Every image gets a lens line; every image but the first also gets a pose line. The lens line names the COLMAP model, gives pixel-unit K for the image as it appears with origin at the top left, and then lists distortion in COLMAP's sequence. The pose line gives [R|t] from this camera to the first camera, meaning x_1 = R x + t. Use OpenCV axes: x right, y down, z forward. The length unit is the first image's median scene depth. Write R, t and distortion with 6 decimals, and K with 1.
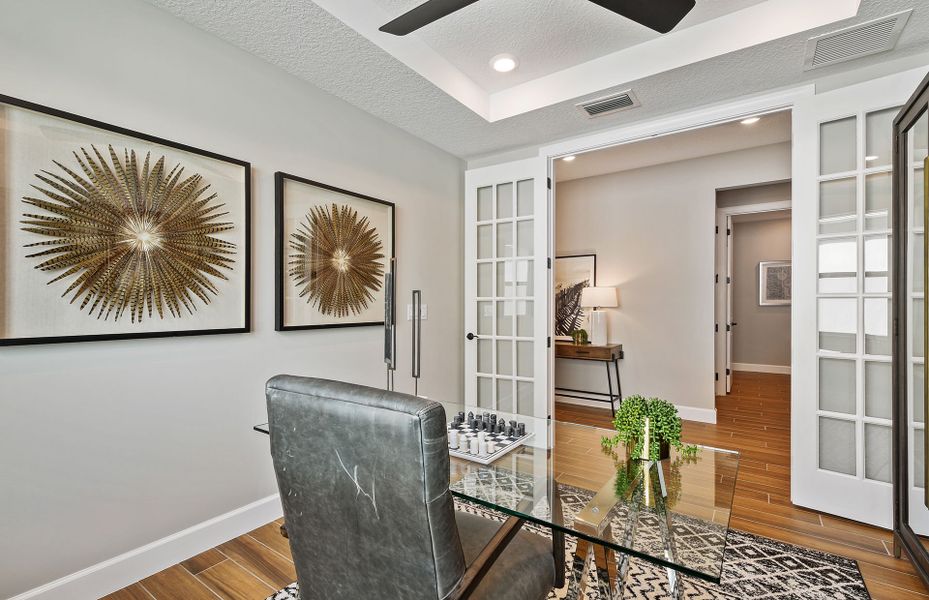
lens RADIAL K [[418.6, 0, 462.3], [0, 418.6, 305.4], [0, 0, 1]] dist [0.002335, 0.000158]
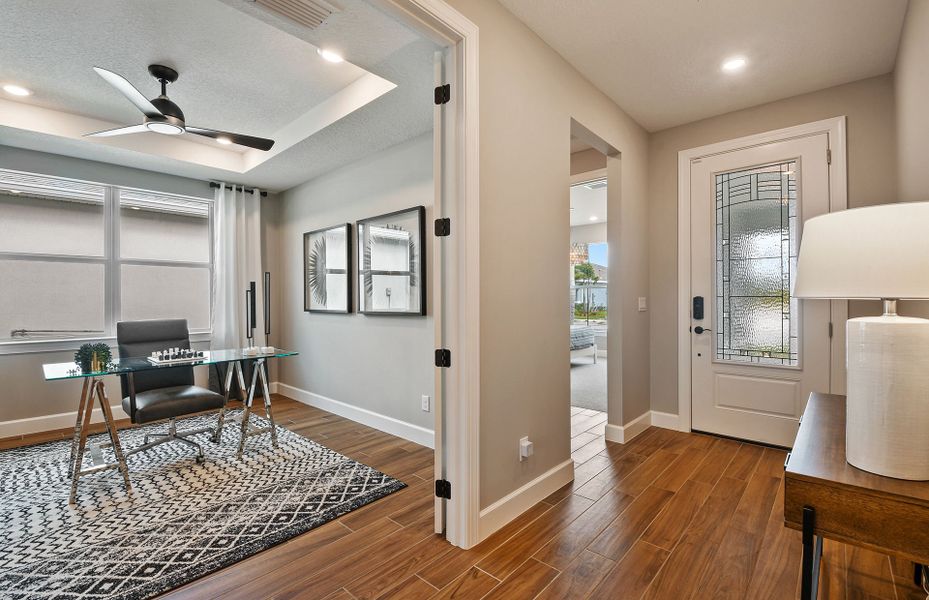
lens RADIAL K [[414.4, 0, 460.6], [0, 414.4, 298.1], [0, 0, 1]] dist [-0.024645, -0.000524]
pose [[-0.126314, 0.007931, -0.991959, 1.382632], [0.000792, 0.999969, 0.007895, -0.017325], [0.991990, 0.000212, -0.126316, 1.918356]]
